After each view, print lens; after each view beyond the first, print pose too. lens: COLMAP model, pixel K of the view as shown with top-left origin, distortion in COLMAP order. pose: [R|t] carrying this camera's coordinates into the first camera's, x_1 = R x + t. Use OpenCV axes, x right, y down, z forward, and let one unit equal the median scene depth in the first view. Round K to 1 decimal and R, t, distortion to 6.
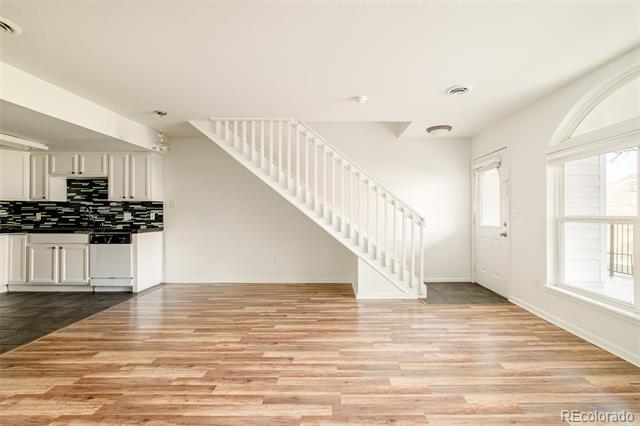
lens RADIAL K [[277.9, 0, 335.7], [0, 277.9, 212.7], [0, 0, 1]] dist [-0.005404, -0.000955]
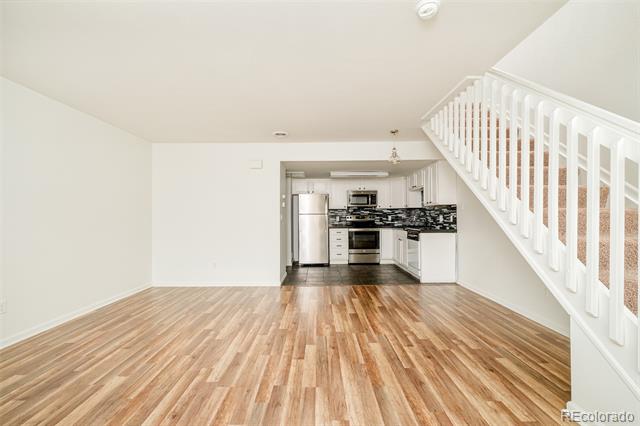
lens RADIAL K [[277.9, 0, 327.5], [0, 277.9, 220.1], [0, 0, 1]] dist [-0.005404, -0.000955]
pose [[0.017786, 0.012190, -0.999767, 0.461944], [0.009538, 0.999878, 0.012361, 0.000712], [0.999796, -0.009756, 0.017668, 0.579217]]
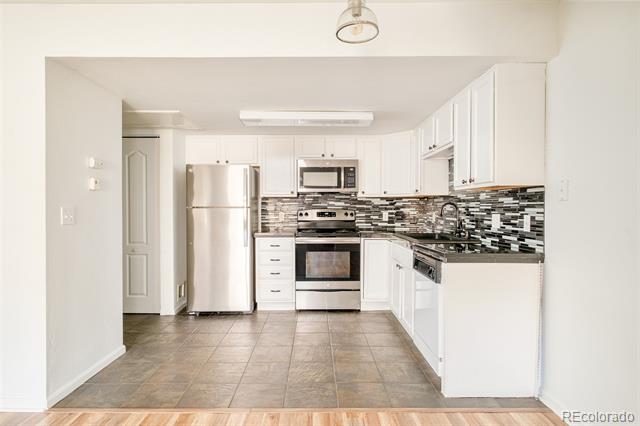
lens RADIAL K [[366.7, 0, 318.6], [0, 366.7, 217.7], [0, 0, 1]] dist [-0.012087, 0.000666]
pose [[-0.003764, 0.025155, -0.999676, -0.145985], [0.002057, 0.999682, 0.025147, -0.010677], [0.999991, -0.001961, -0.003814, 0.804012]]
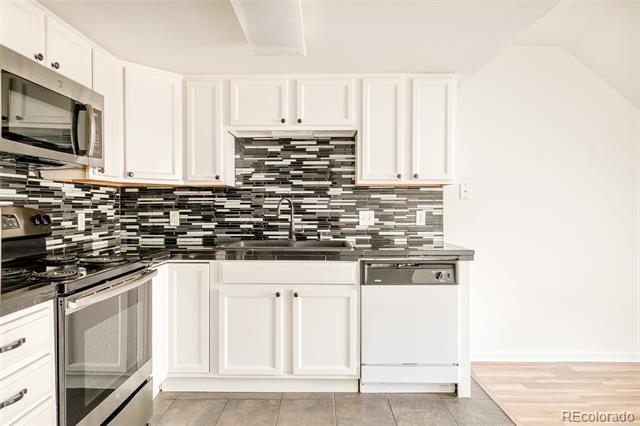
lens RADIAL K [[405.6, 0, 318.2], [0, 405.6, 211.6], [0, 0, 1]] dist [-0.003680, -0.000356]
pose [[0.999841, -0.000682, -0.017830, -0.943269], [0.001008, 0.999832, 0.018308, -0.011806], [0.017815, -0.018323, 0.999673, 0.374180]]
